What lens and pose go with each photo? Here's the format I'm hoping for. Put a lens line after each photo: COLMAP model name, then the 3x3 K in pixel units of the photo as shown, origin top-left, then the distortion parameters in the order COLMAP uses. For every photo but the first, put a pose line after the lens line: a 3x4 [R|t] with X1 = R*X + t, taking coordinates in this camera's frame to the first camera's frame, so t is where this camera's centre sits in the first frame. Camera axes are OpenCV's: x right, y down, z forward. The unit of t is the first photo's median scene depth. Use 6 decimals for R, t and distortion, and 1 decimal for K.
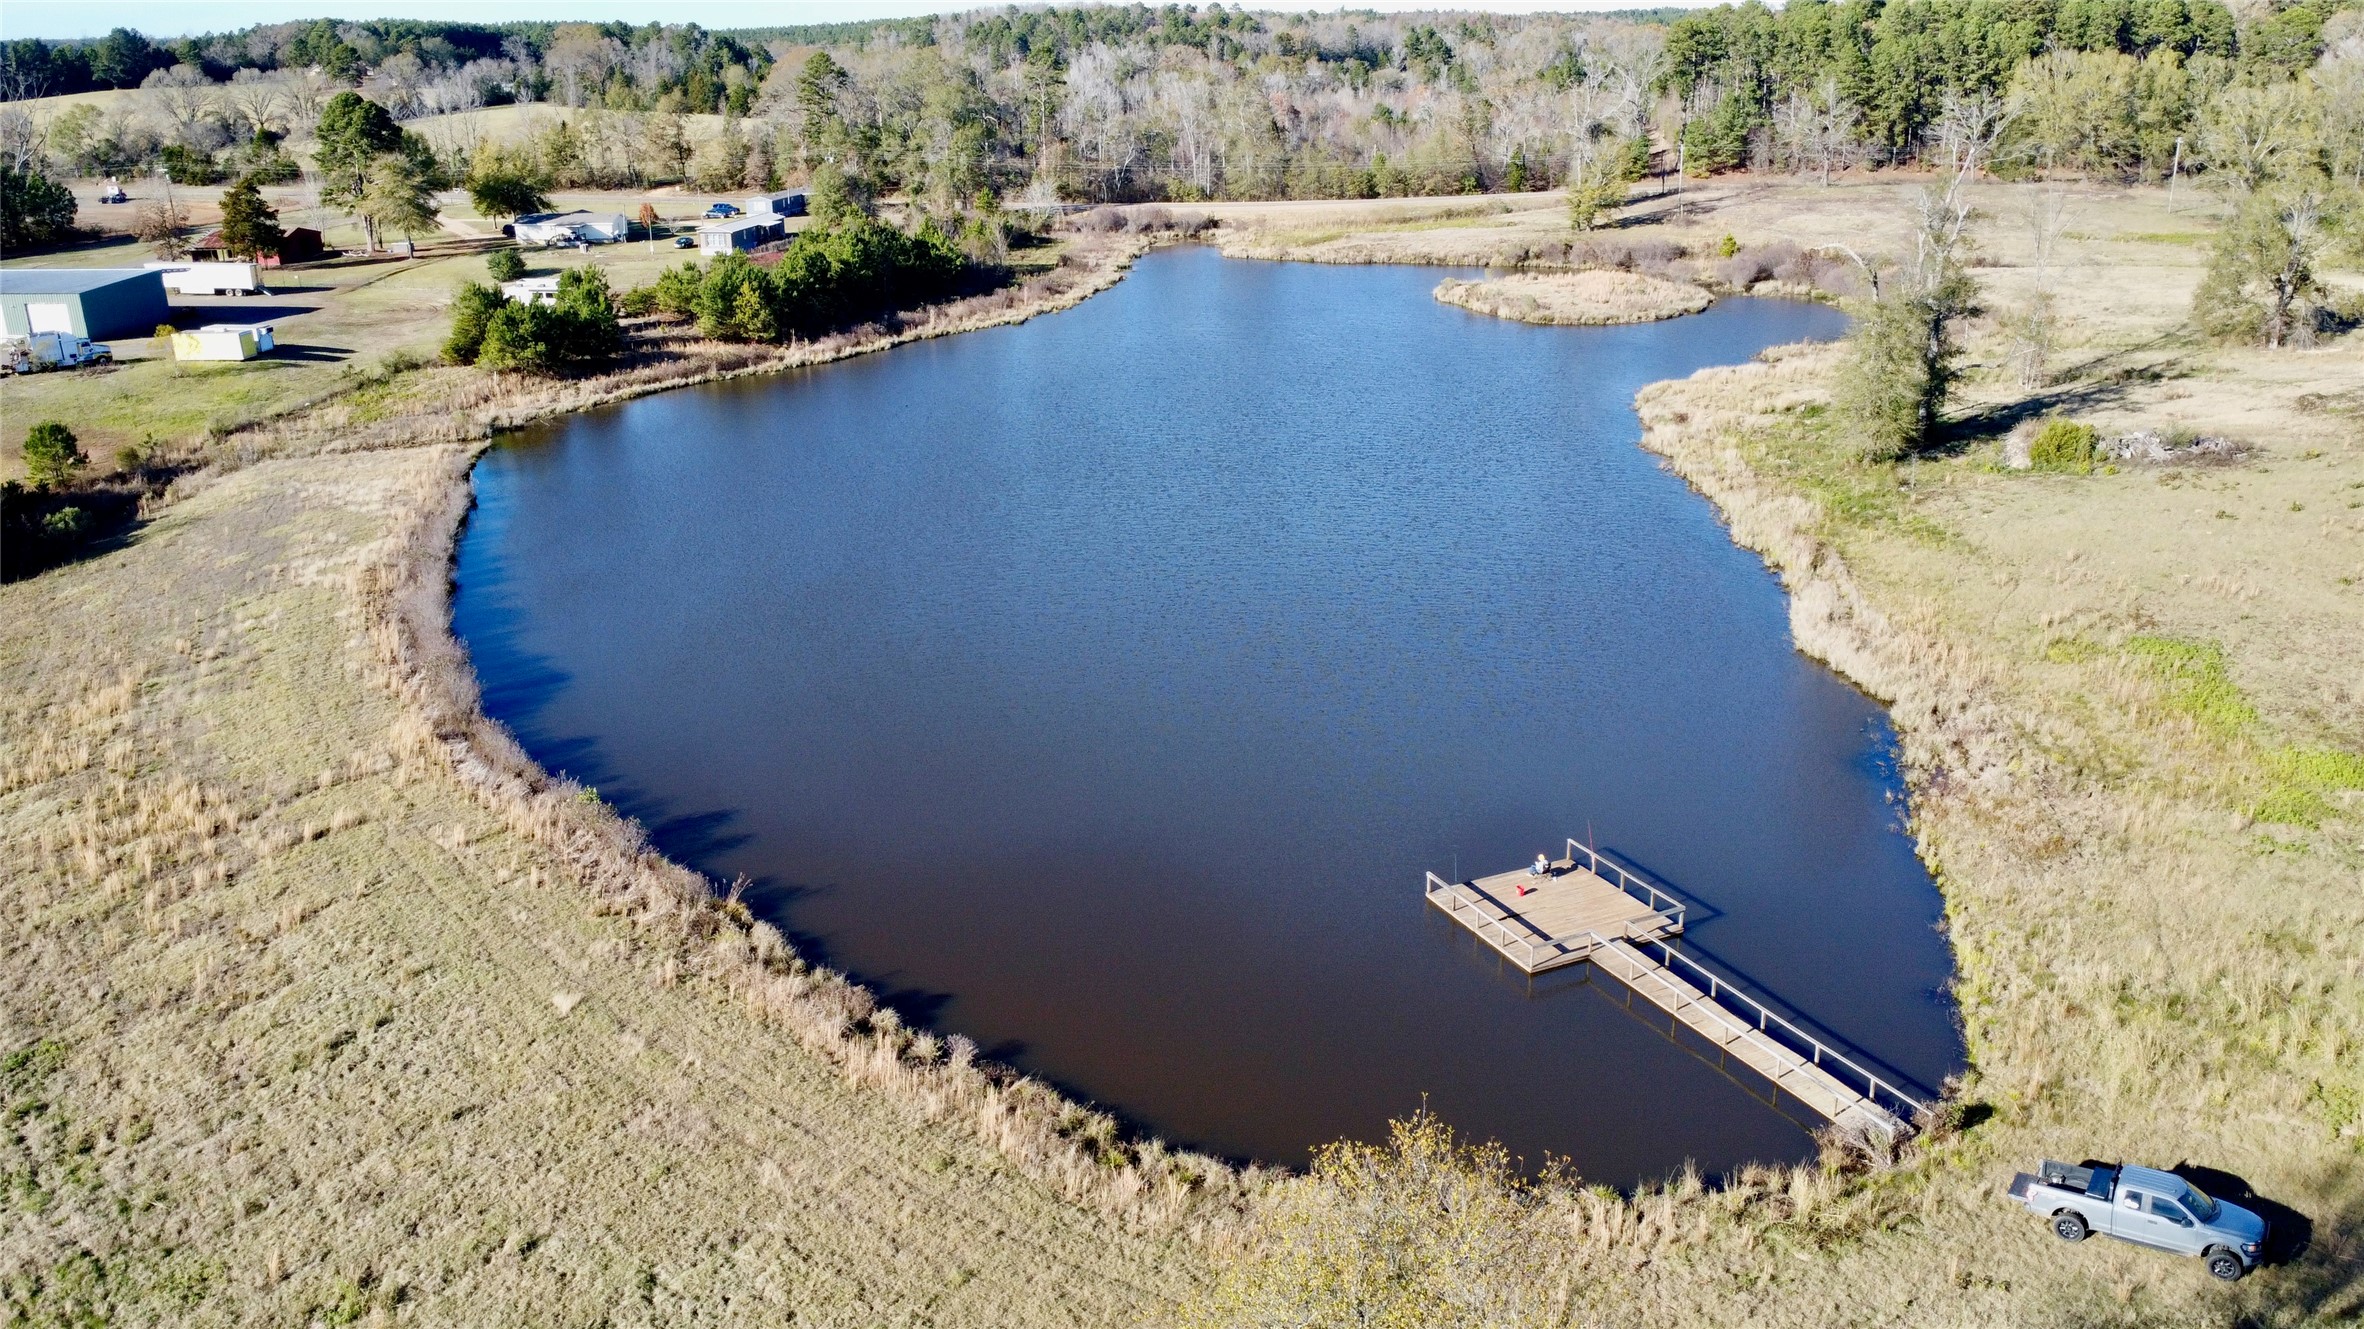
lens RADIAL K [[1774.8, 0, 1150.1], [0, 1774.8, 663.9], [0, 0, 1]] dist [0.004559, -0.000910]
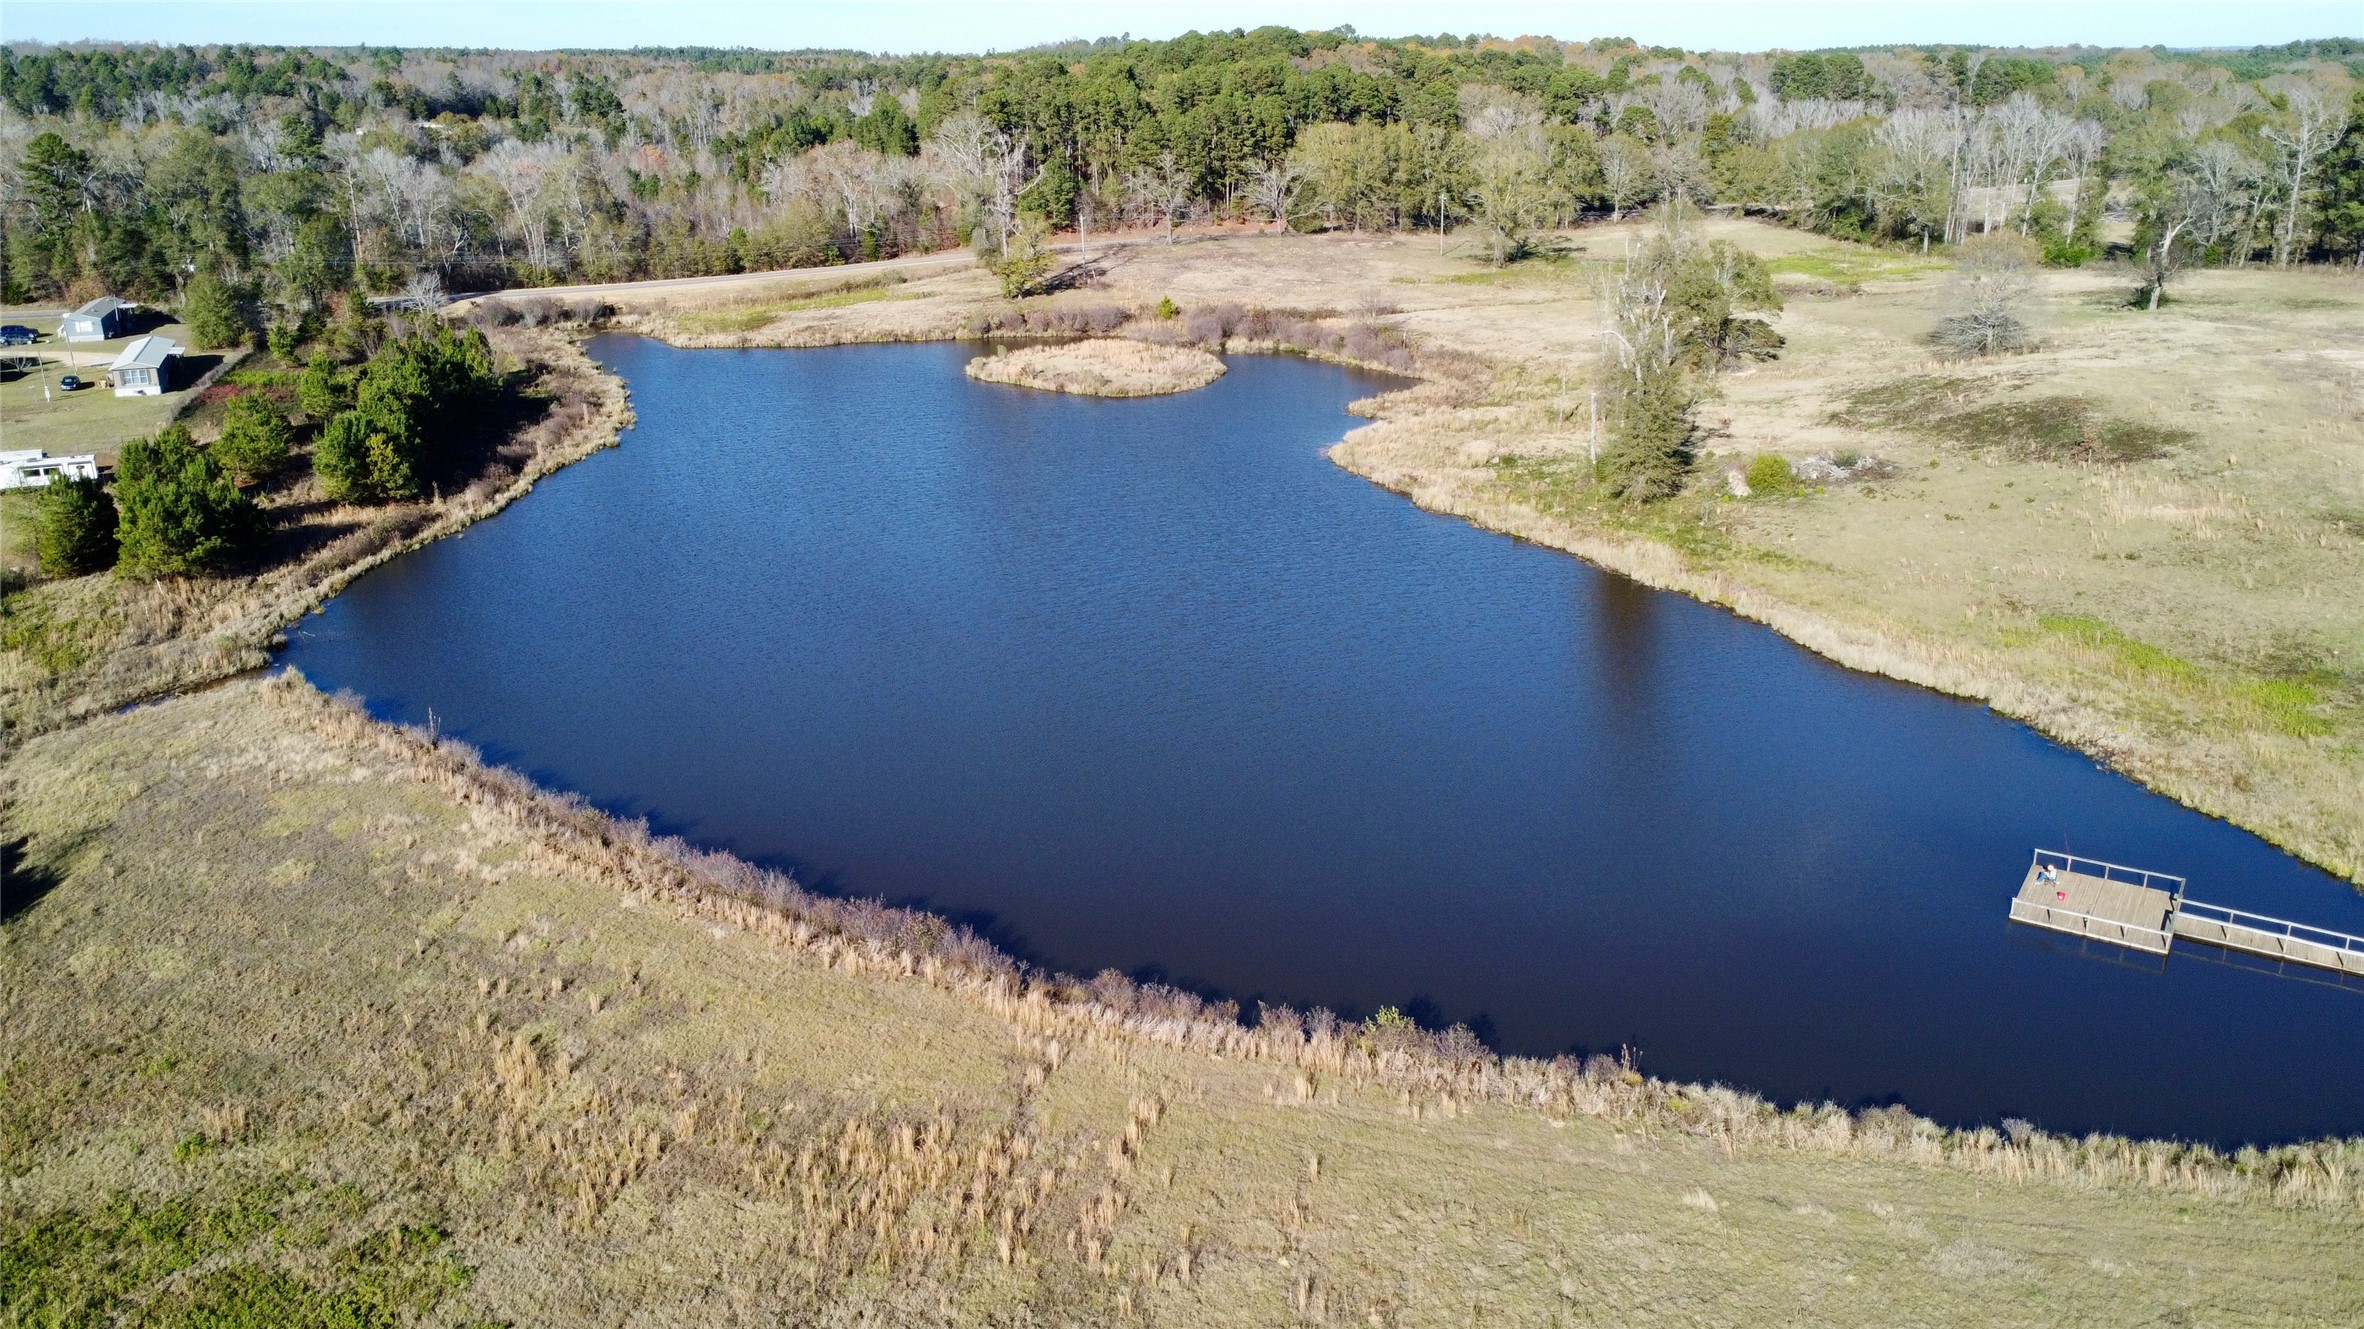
lens RADIAL K [[1774.8, 0, 1150.1], [0, 1774.8, 663.9], [0, 0, 1]] dist [0.004559, -0.000910]
pose [[0.858306, -0.161050, 0.487211, -0.279840], [0.168529, 0.985276, 0.028796, -0.053853], [-0.484674, 0.057394, 0.872810, 0.055130]]
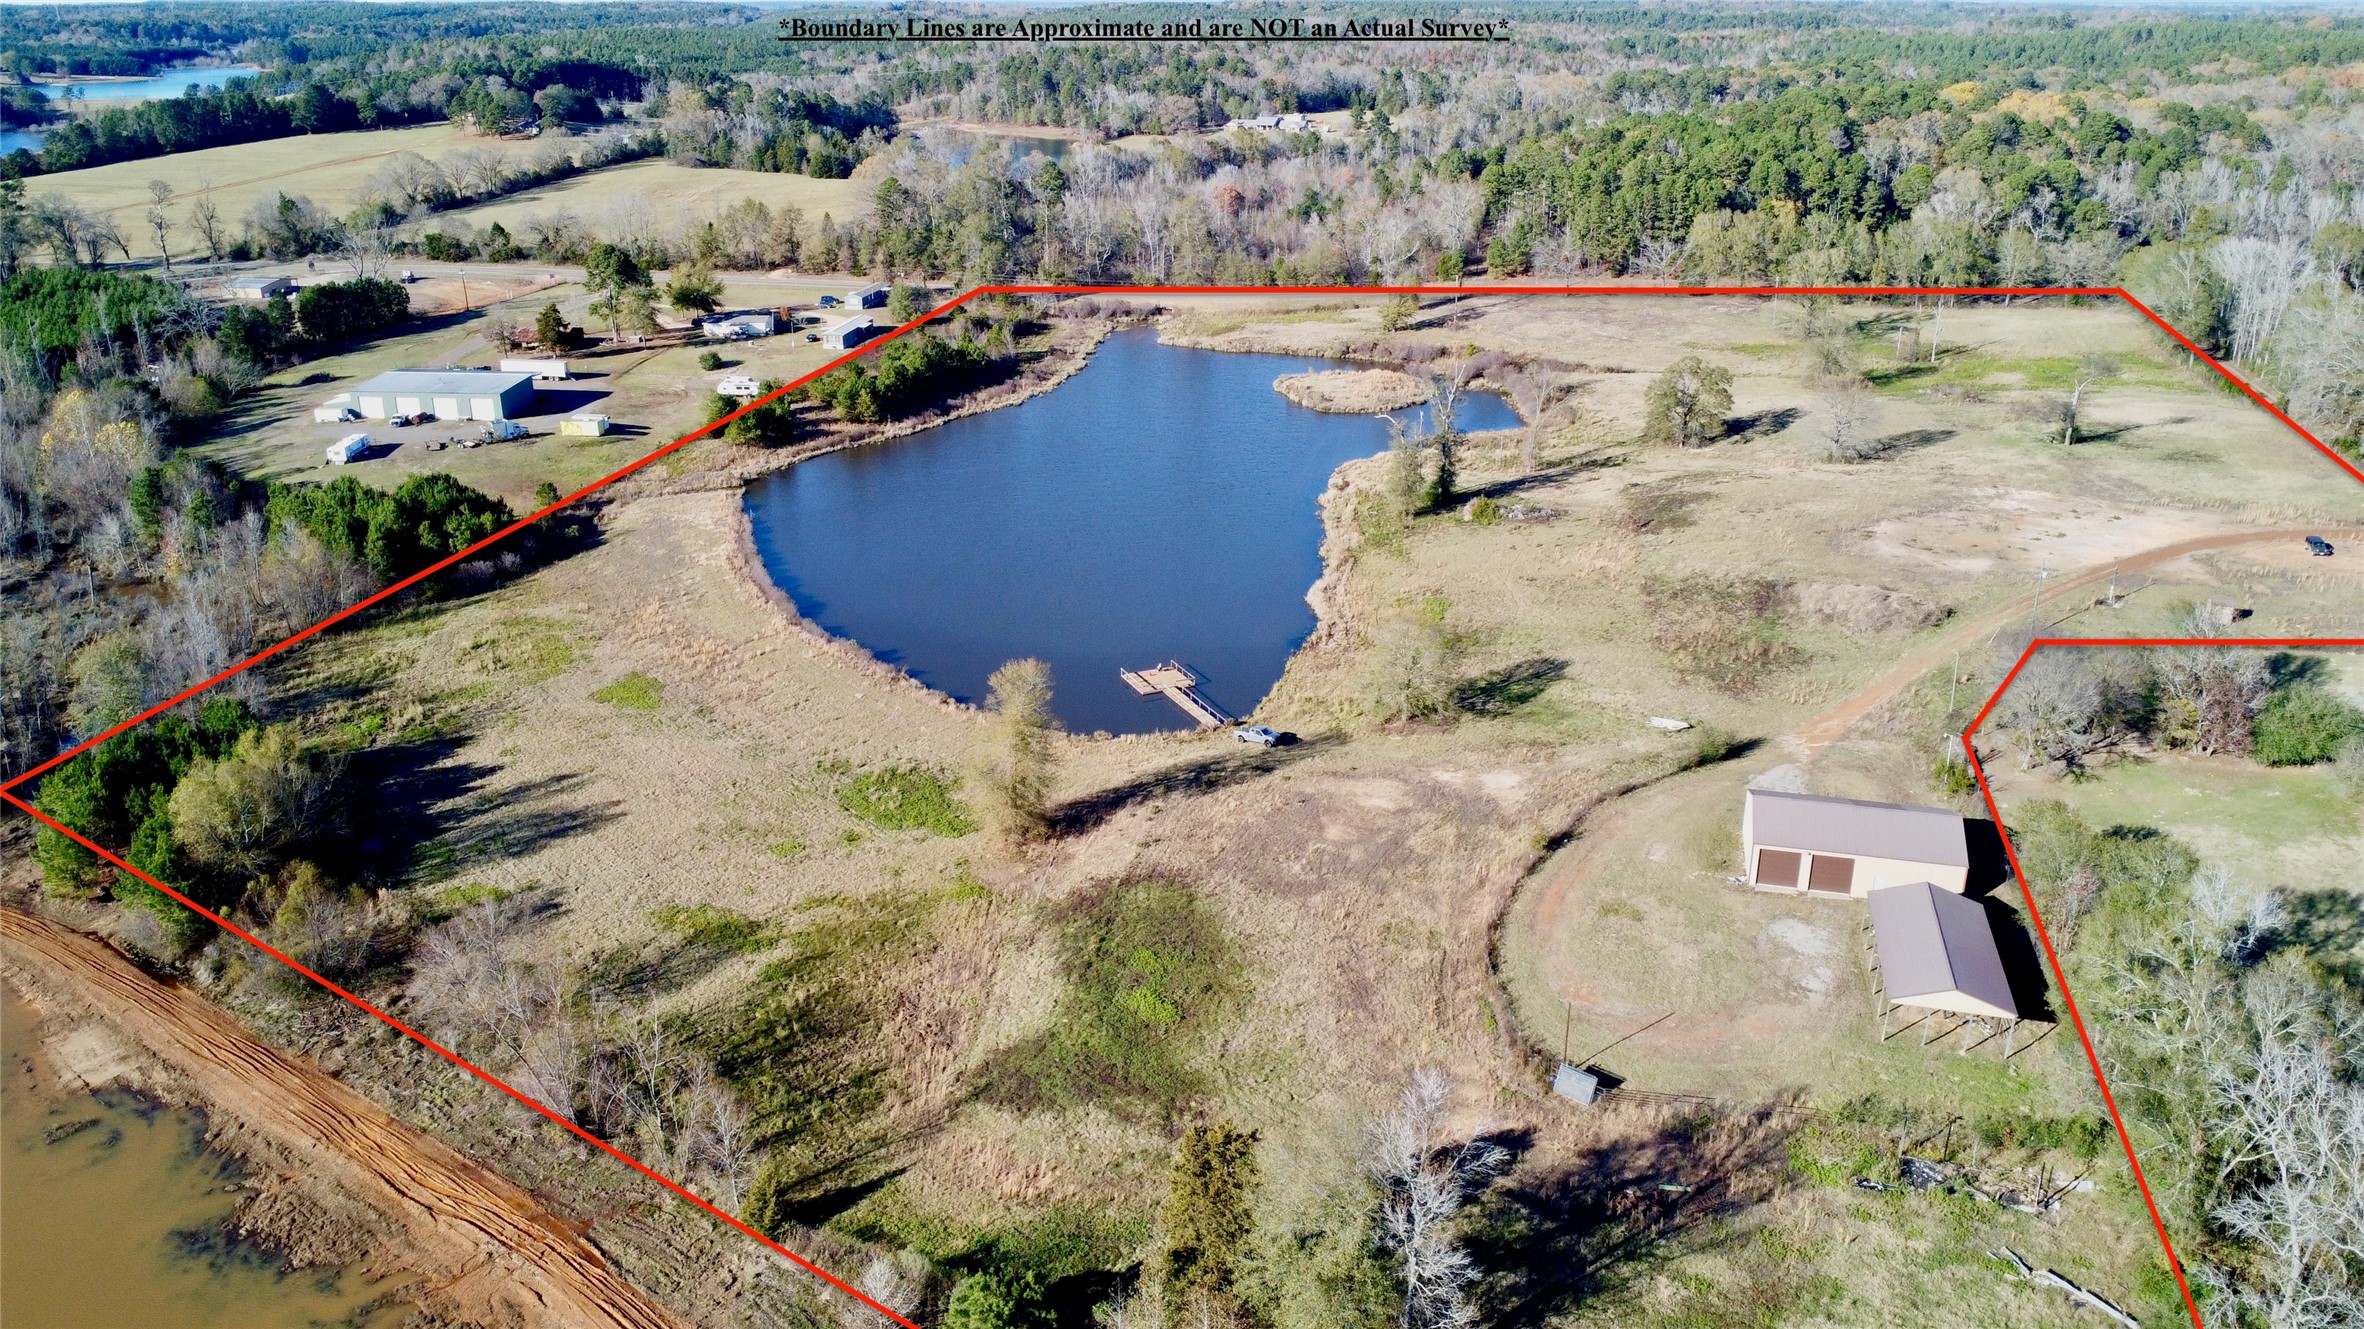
lens RADIAL K [[1774.8, 0, 1150.1], [0, 1774.8, 663.9], [0, 0, 1]] dist [0.004559, -0.000910]
pose [[0.999735, 0.016224, -0.016348, 0.076595], [-0.015787, 0.999525, 0.026484, 0.007459], [0.016770, -0.026219, 0.999516, -0.639595]]
